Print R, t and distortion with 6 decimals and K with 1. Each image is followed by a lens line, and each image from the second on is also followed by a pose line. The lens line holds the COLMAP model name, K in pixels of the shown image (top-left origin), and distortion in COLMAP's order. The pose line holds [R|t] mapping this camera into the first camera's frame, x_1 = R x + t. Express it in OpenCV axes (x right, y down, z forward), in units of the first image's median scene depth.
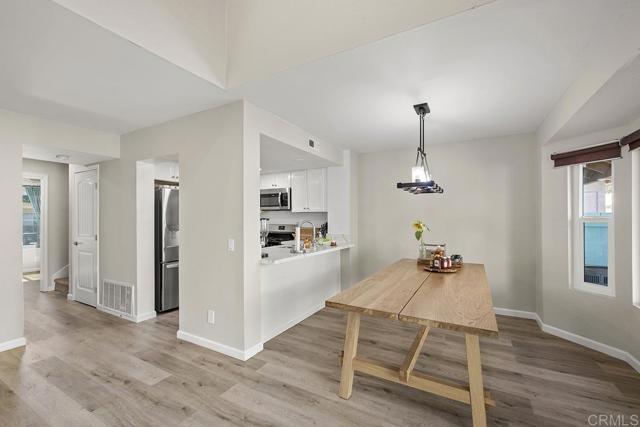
lens RADIAL K [[270.5, 0, 318.2], [0, 270.5, 216.7], [0, 0, 1]] dist [-0.000499, 0.000130]
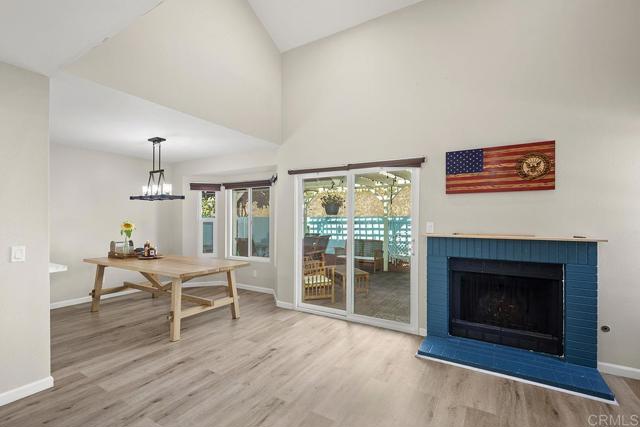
lens RADIAL K [[290.6, 0, 321.4], [0, 290.6, 219.0], [0, 0, 1]] dist [0.003387, 0.000014]
pose [[0.028561, 0.003279, 0.999587, -0.971044], [-0.006096, 0.999977, -0.003106, 0.003279], [-0.999573, -0.006005, 0.028581, 0.108892]]
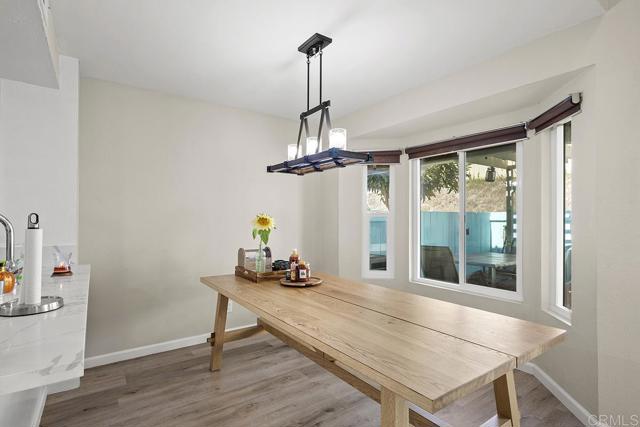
lens RADIAL K [[326.0, 0, 319.5], [0, 326.0, 213.6], [0, 0, 1]] dist [0.000010, -0.000034]
pose [[0.421906, 0.015377, 0.906509, -0.308132], [-0.005964, 0.999882, -0.014186, 0.026366], [-0.906620, 0.000579, 0.421947, 0.587860]]
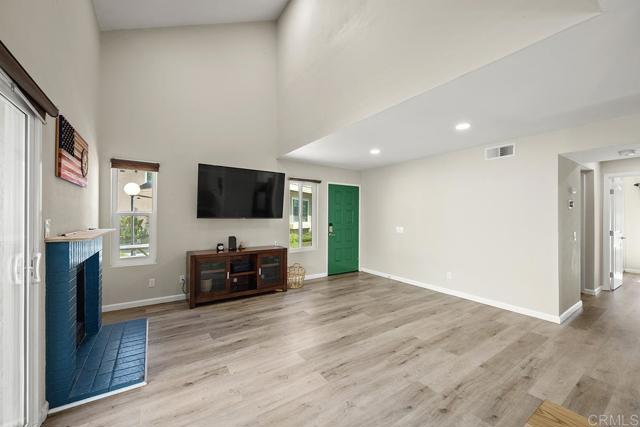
lens RADIAL K [[252.3, 0, 320.2], [0, 252.3, 215.7], [0, 0, 1]] dist [0.003287, -0.000689]
pose [[-0.447412, -0.003146, -0.894322, 0.360279], [-0.000427, 0.999994, -0.003304, 0.003307], [0.894328, -0.001097, -0.447411, 0.529325]]
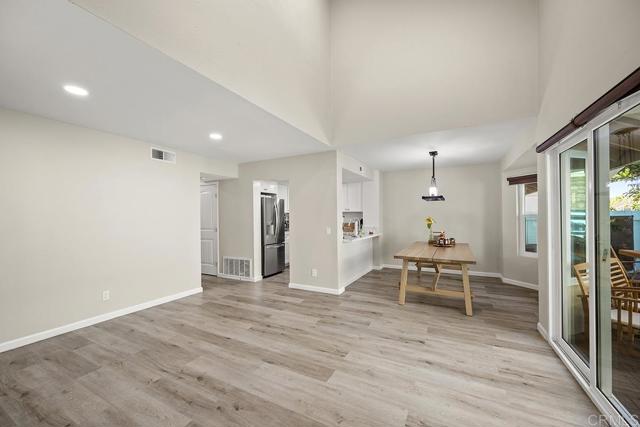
lens RADIAL K [[252.3, 0, 319.2], [0, 252.3, 215.7], [0, 0, 1]] dist [0.003287, -0.000689]
pose [[0.999658, -0.006129, 0.025410, -0.367734], [0.006128, 0.999981, 0.000091, 0.001852], [-0.025410, 0.000064, 0.999677, -0.568859]]
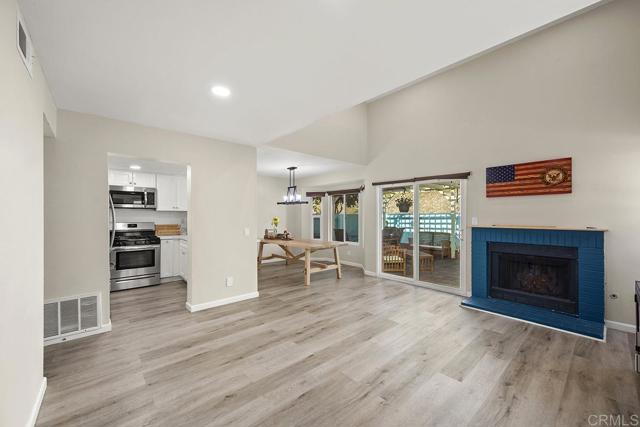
lens RADIAL K [[252.3, 0, 320.0], [0, 252.3, 216.1], [0, 0, 1]] dist [0.003287, -0.000689]
pose [[0.329252, 0.001183, 0.944241, -1.411107], [-0.003235, 0.999995, -0.000125, 0.005831], [-0.944237, -0.003014, 0.329254, 0.065741]]
